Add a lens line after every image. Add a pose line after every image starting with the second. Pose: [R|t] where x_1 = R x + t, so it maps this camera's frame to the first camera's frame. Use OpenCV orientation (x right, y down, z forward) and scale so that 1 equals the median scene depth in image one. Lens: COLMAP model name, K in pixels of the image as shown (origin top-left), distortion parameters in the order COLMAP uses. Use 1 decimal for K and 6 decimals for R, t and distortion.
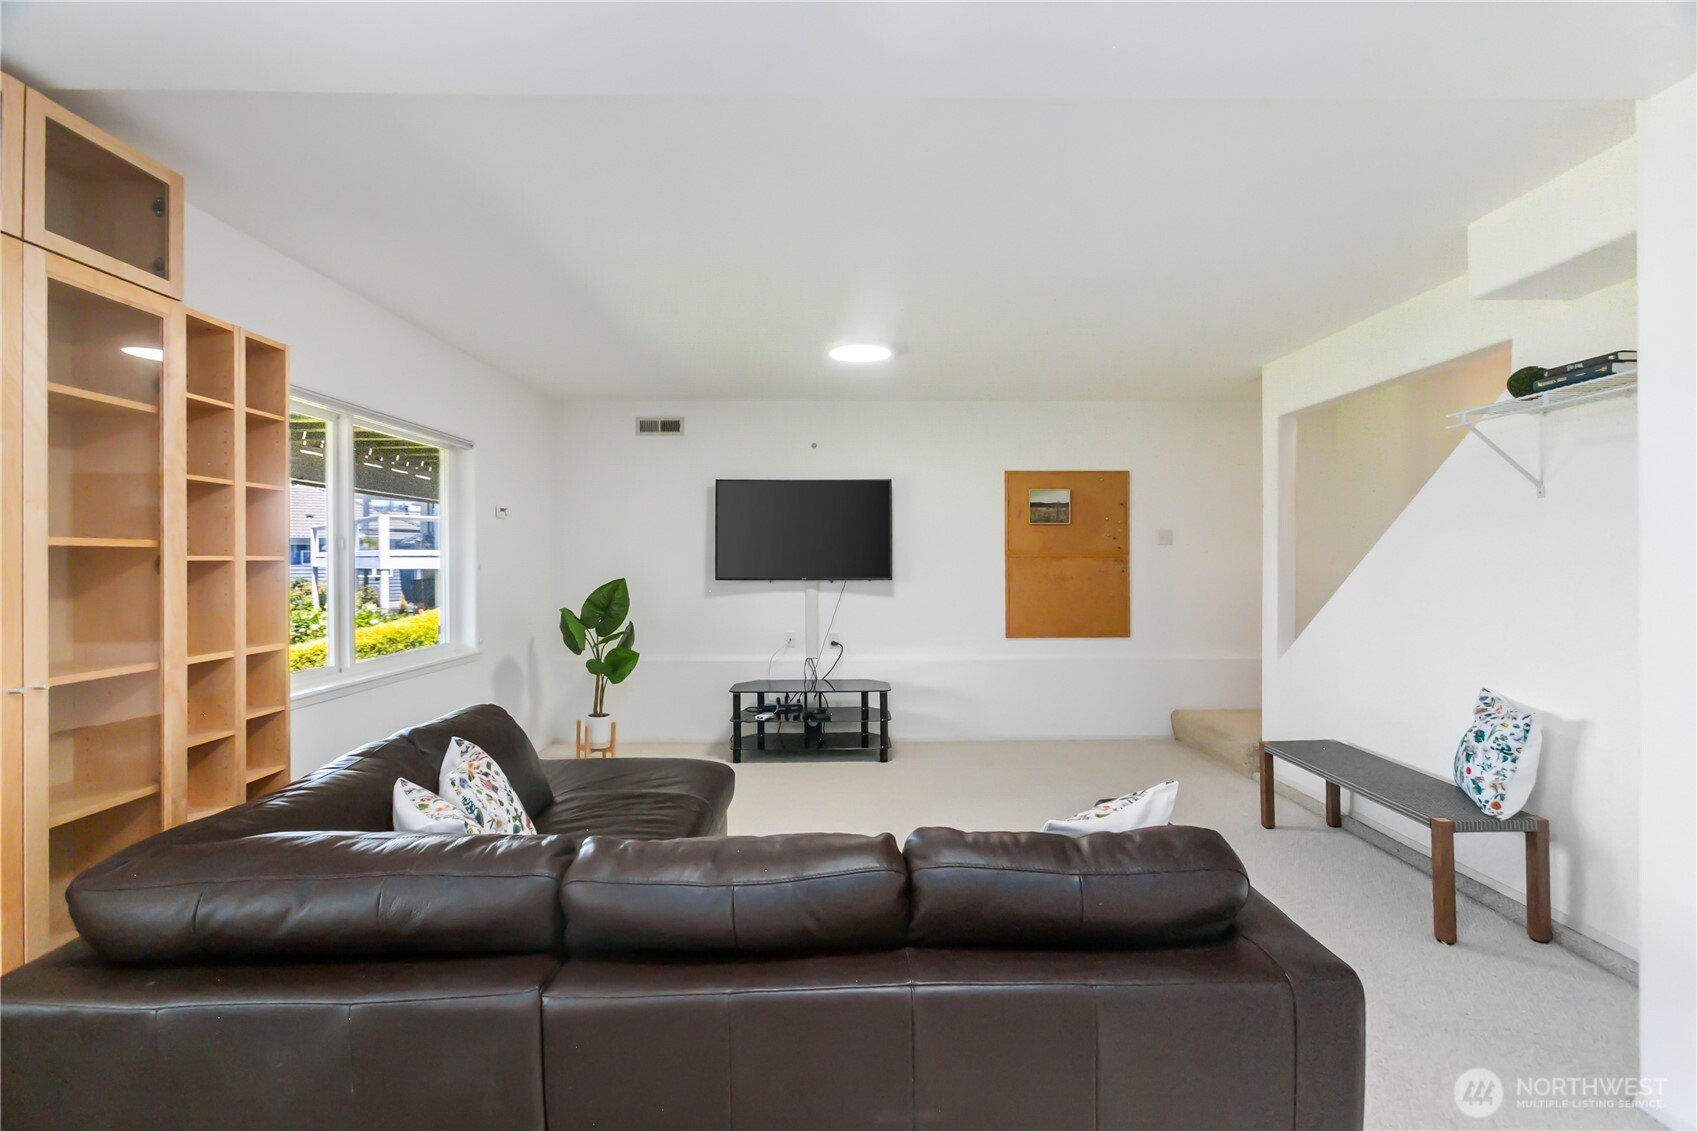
lens RADIAL K [[764.9, 0, 849.7], [0, 764.9, 562.3], [0, 0, 1]] dist [0.000610, 0.002363]
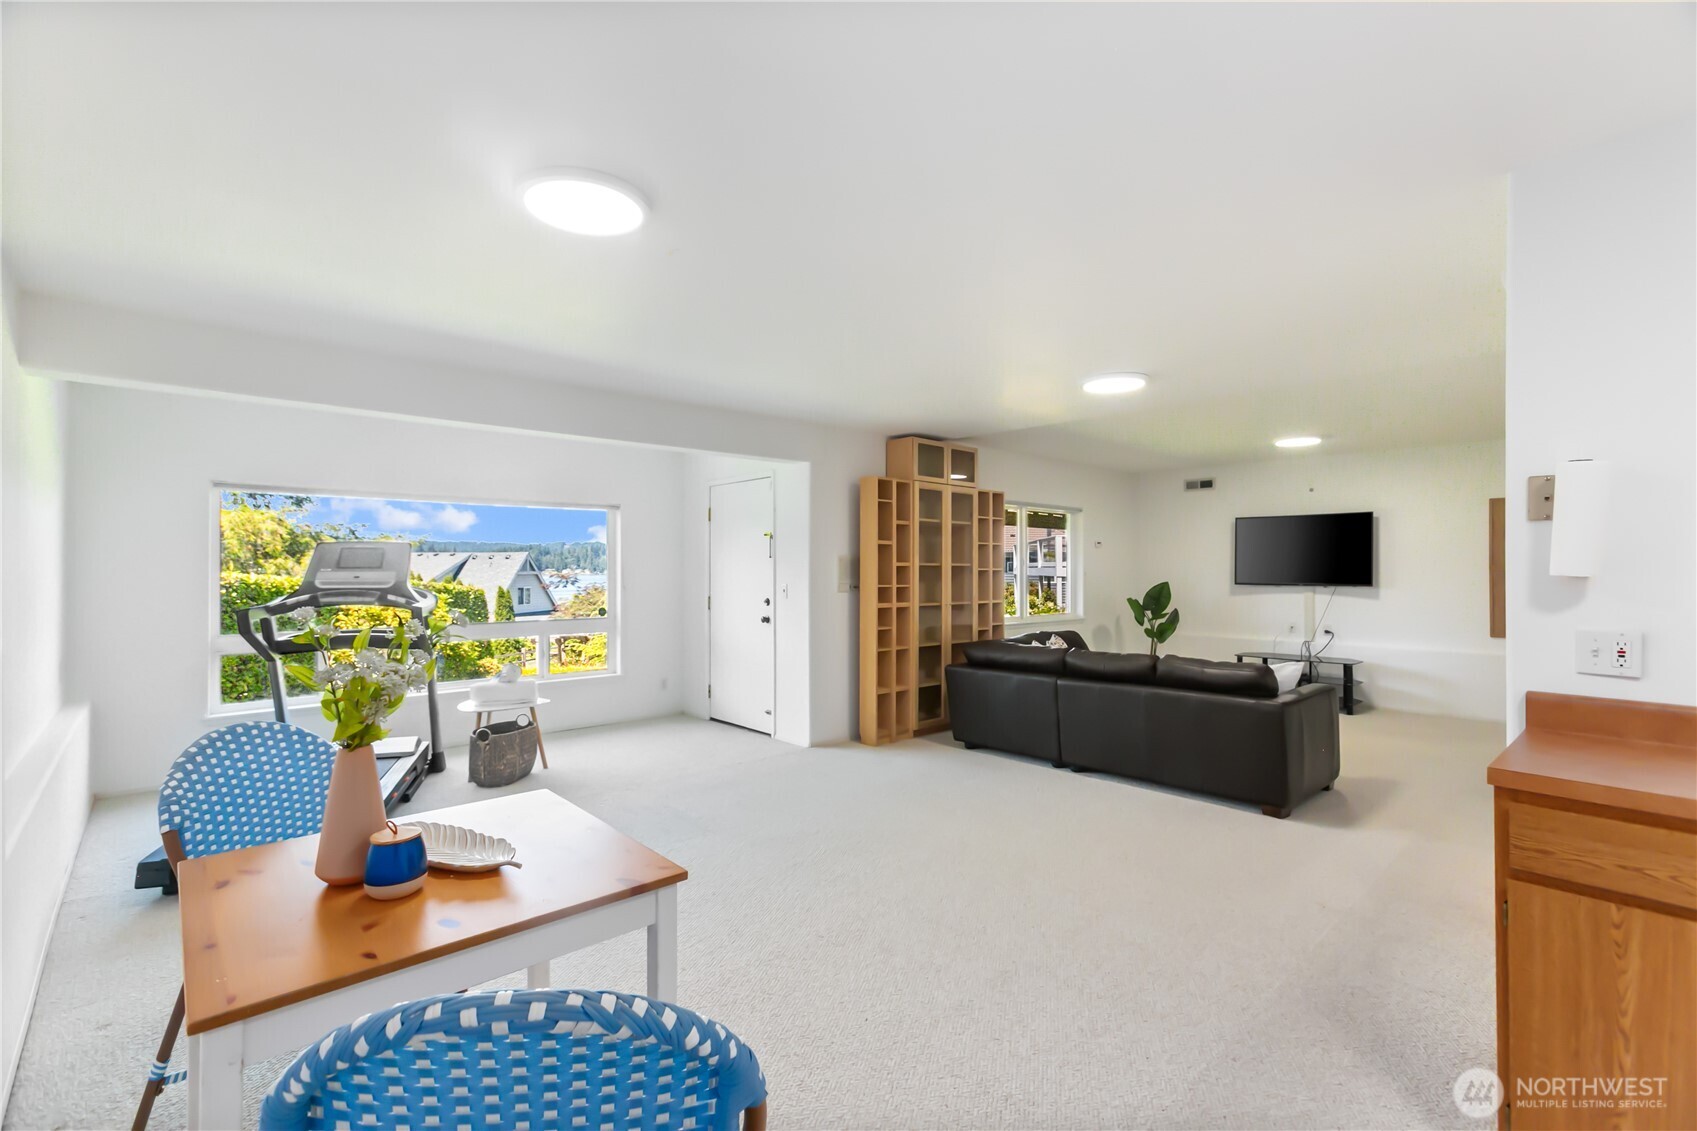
lens RADIAL K [[764.9, 0, 848.9], [0, 764.9, 565.9], [0, 0, 1]] dist [0.000610, 0.002363]
pose [[0.678272, 0.000573, -0.734811, 0.522042], [-0.006122, 0.999969, -0.004871, -0.000822], [0.734785, 0.007802, 0.678255, -0.733269]]
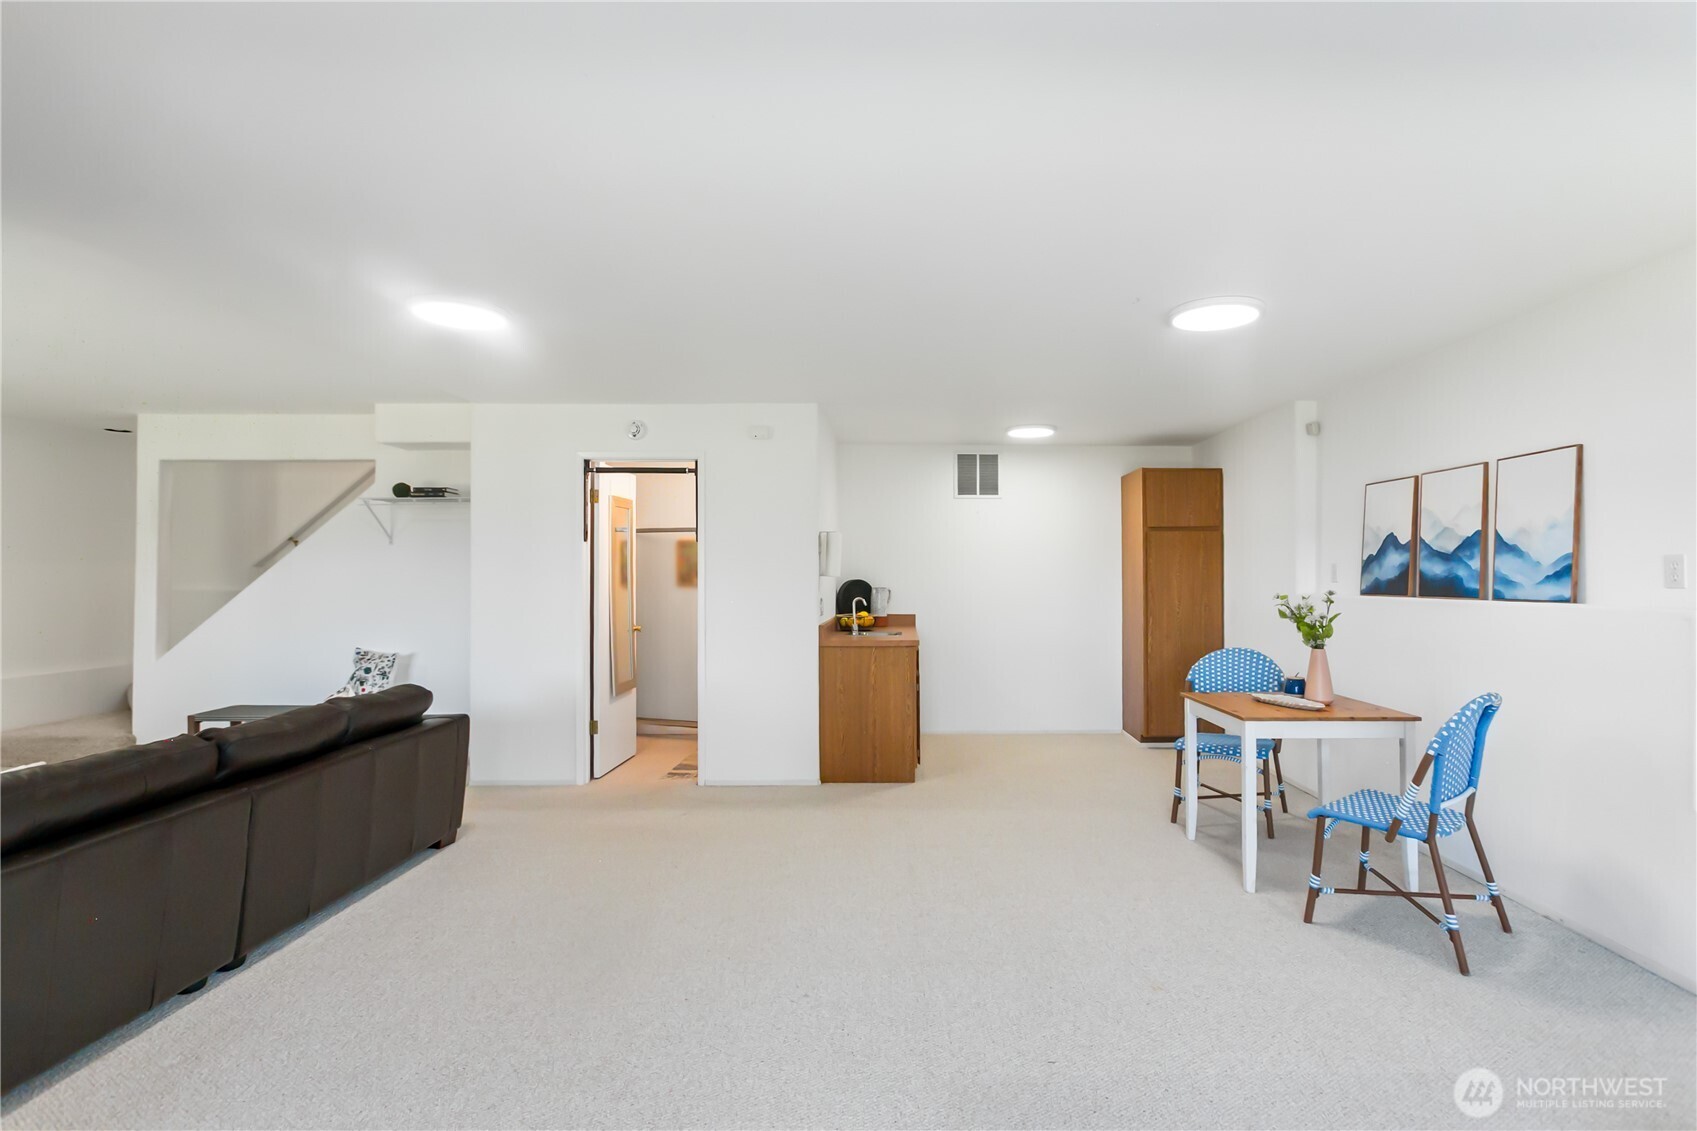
lens RADIAL K [[764.9, 0, 849.8], [0, 764.9, 574.6], [0, 0, 1]] dist [0.000610, 0.002363]
pose [[0.070841, 0.004276, 0.997478, -0.508228], [0.007839, 0.999958, -0.004843, 0.005504], [-0.997457, 0.008162, 0.070805, -0.164011]]
